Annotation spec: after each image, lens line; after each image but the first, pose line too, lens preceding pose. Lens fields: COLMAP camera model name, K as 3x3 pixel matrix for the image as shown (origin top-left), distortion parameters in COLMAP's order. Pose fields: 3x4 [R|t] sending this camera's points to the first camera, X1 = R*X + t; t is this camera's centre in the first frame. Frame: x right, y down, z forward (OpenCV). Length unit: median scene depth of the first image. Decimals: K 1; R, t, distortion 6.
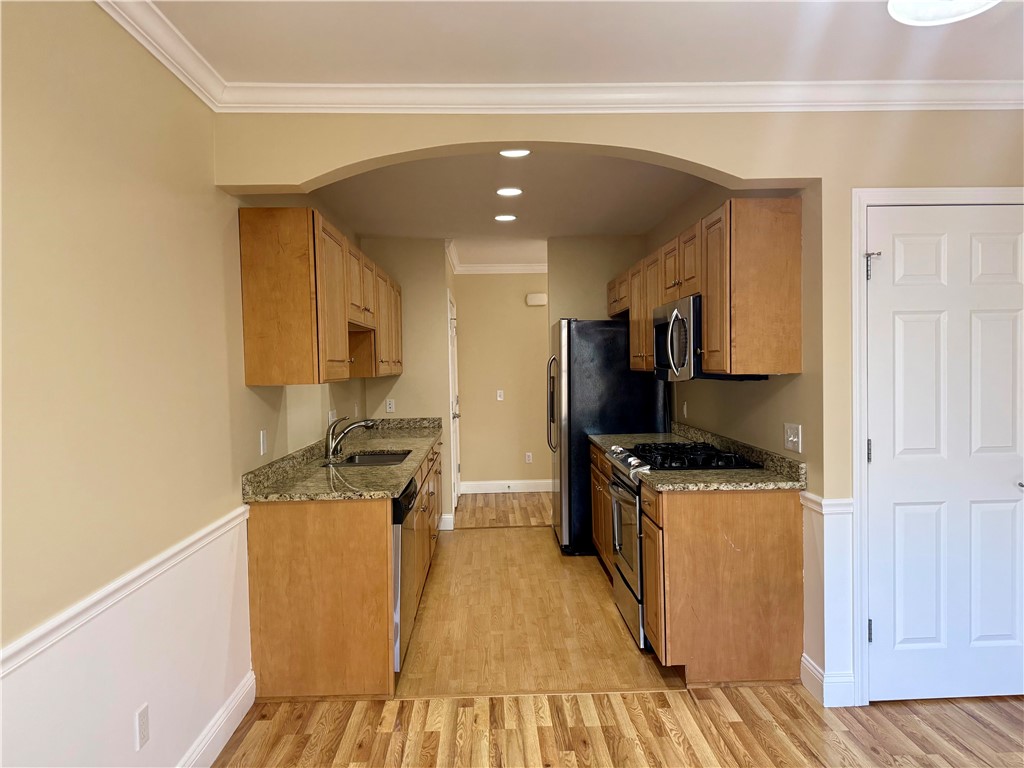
lens RADIAL K [[715.1, 0, 514.7], [0, 715.1, 382.1], [0, 0, 1]] dist [0.147429, -0.216966]
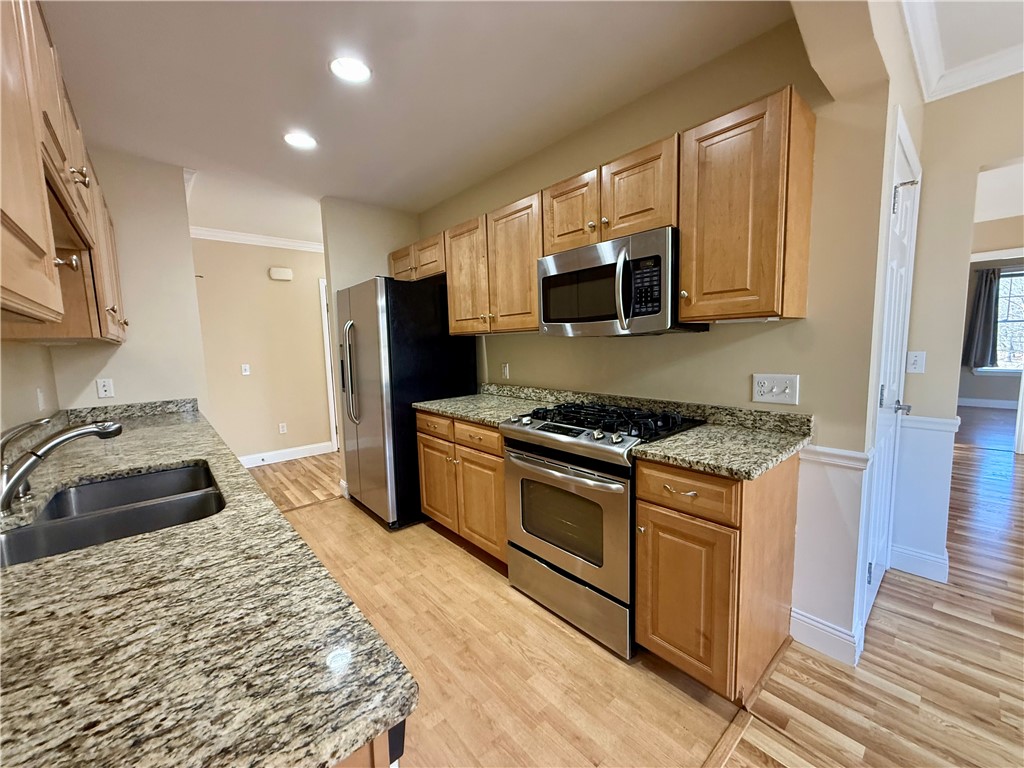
lens RADIAL K [[406.7, 0, 510.6], [0, 406.7, 385.0], [0, 0, 1]] dist [0.000679, -0.000217]
pose [[0.775820, -0.069204, 0.627148, -0.160327], [0.029170, 0.996838, 0.073913, 0.016398], [-0.630280, -0.039049, 0.775385, 0.606282]]
